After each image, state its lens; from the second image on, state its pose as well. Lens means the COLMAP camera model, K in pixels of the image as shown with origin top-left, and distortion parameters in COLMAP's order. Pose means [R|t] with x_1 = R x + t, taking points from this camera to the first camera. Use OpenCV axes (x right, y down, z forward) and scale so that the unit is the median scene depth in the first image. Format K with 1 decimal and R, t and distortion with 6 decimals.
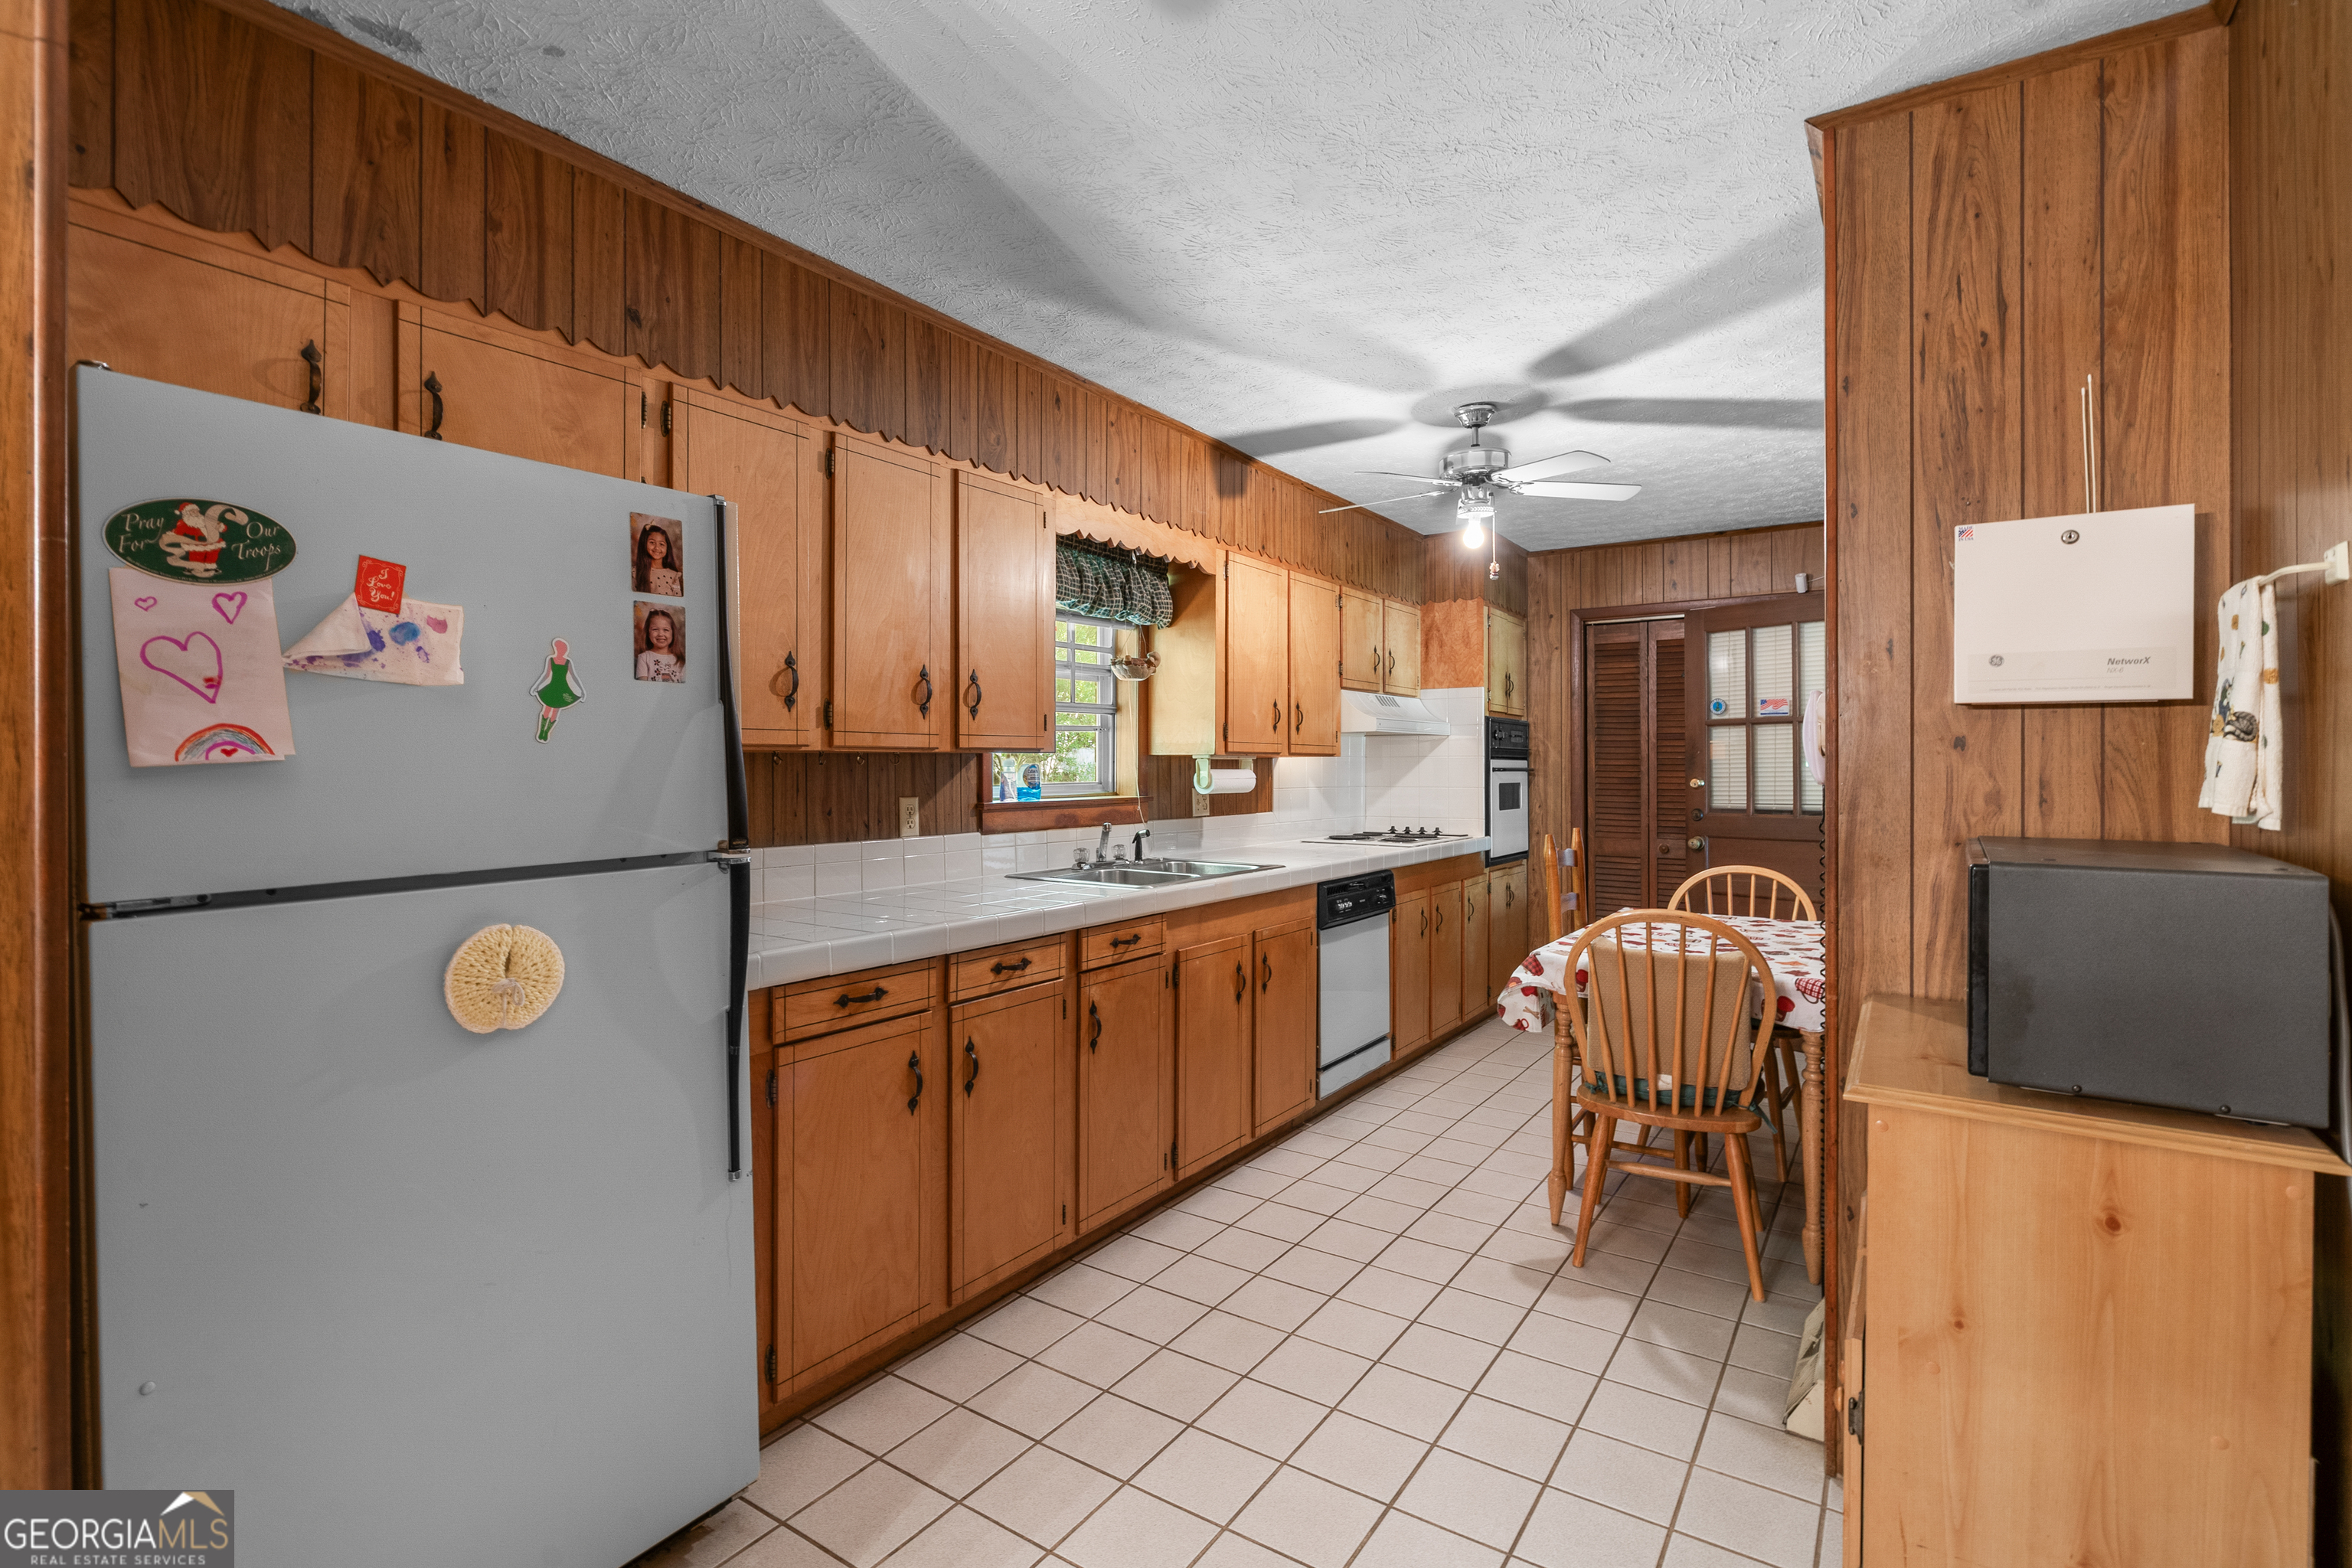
lens RADIAL K [[1107.2, 0, 1157.0], [0, 1107.2, 769.9], [0, 0, 1]] dist [-0.001895, -0.000209]
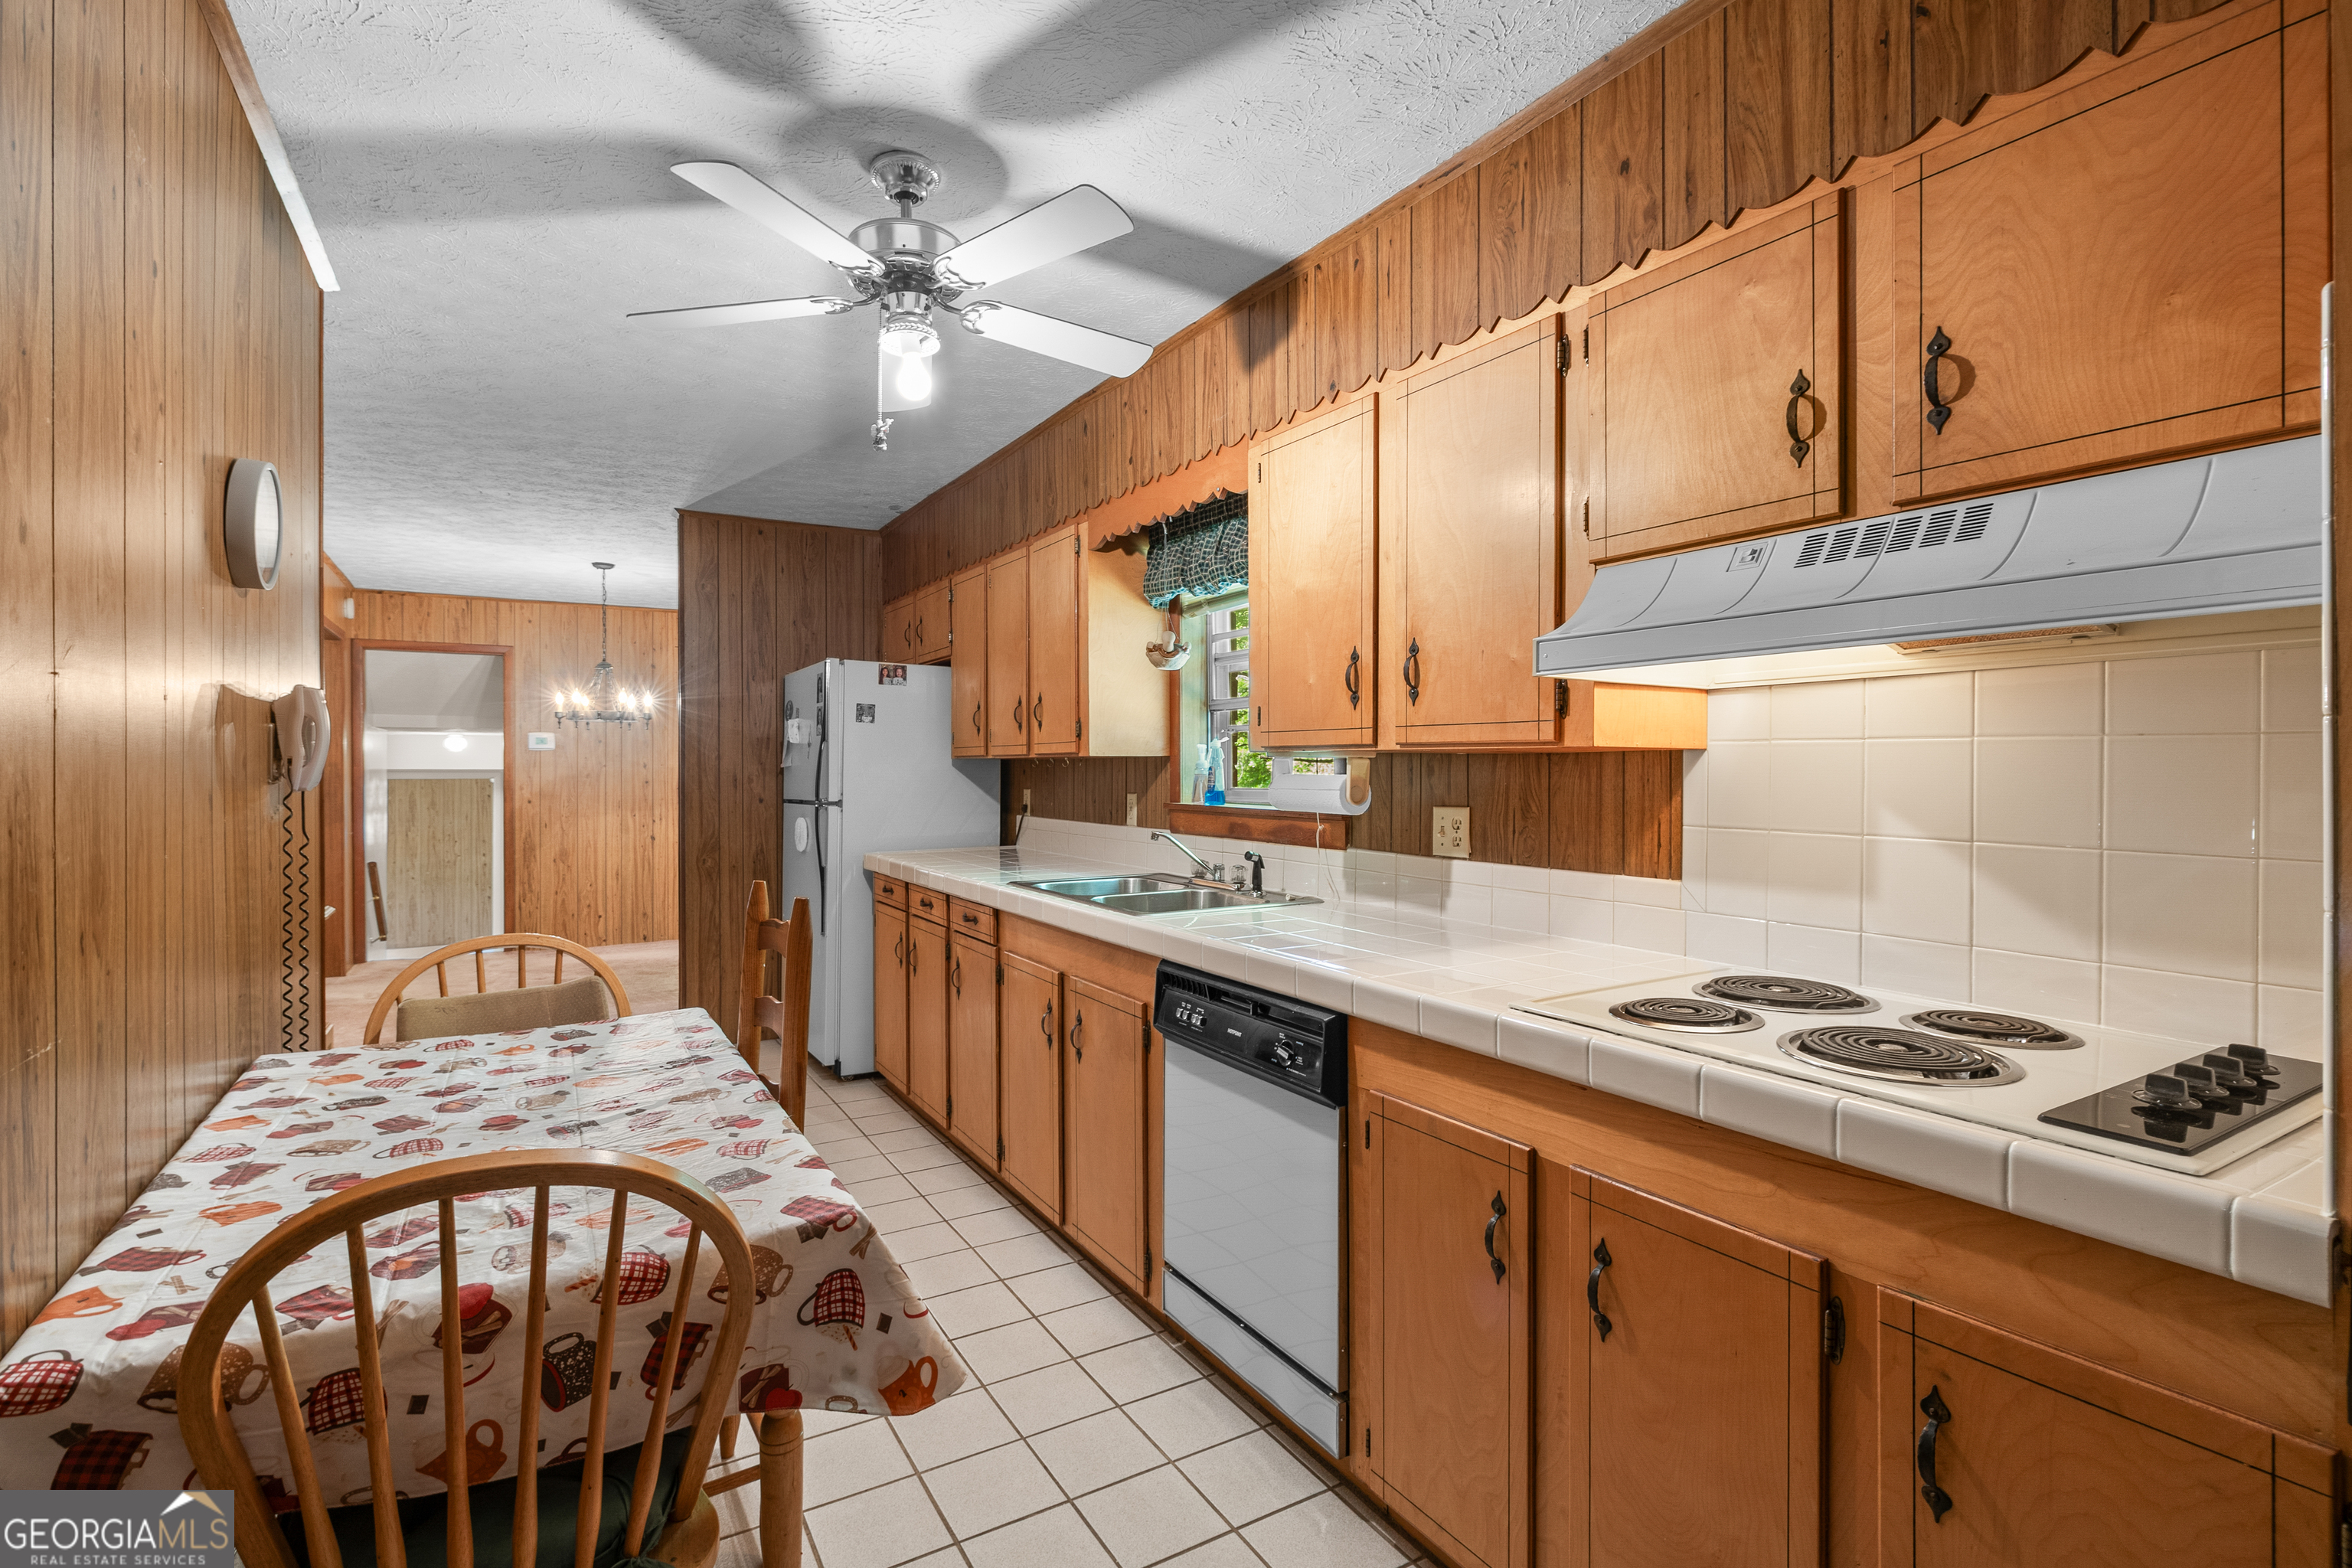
lens RADIAL K [[1107.2, 0, 1157.0], [0, 1107.2, 769.9], [0, 0, 1]] dist [-0.001895, -0.000209]
pose [[-0.415707, 0.001800, -0.909497, 0.789206], [-0.003963, 0.999985, 0.003791, -0.005375], [0.909490, 0.005180, -0.415694, 1.388860]]
